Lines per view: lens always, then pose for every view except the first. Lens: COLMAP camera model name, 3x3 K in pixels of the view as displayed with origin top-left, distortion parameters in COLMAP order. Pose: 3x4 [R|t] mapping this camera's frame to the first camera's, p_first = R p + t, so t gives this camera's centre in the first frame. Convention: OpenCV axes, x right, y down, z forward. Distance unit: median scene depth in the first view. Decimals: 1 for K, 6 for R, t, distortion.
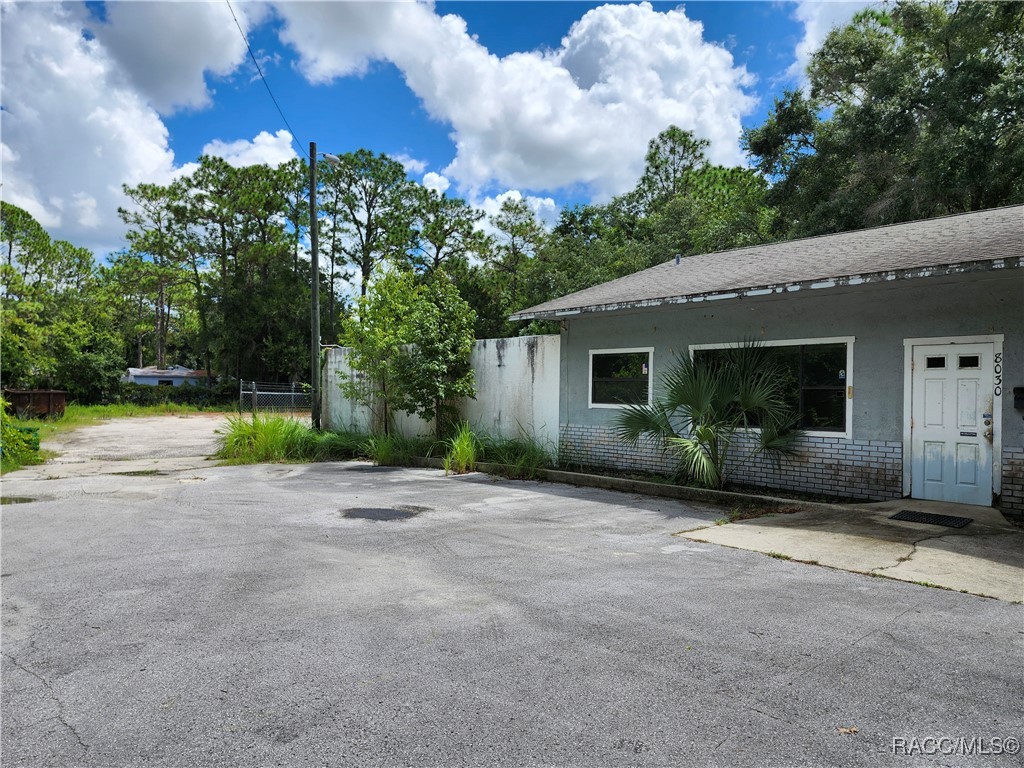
lens RADIAL K [[707.0, 0, 508.0], [0, 707.0, 381.1], [0, 0, 1]] dist [0.004133, -0.014789]
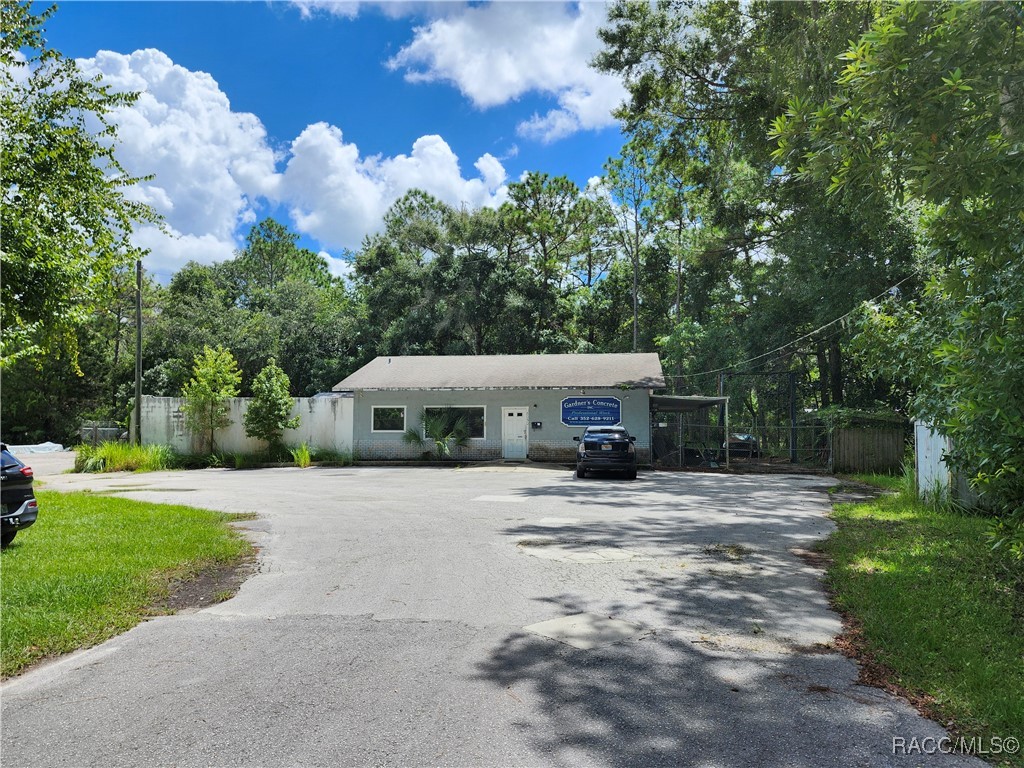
lens RADIAL K [[707.0, 0, 510.8], [0, 707.0, 387.2], [0, 0, 1]] dist [0.004133, -0.014789]
pose [[0.753632, 0.023859, 0.656864, -0.256801], [-0.001379, 0.999396, -0.034719, -0.006747], [-0.657295, 0.025260, 0.753210, -0.241283]]
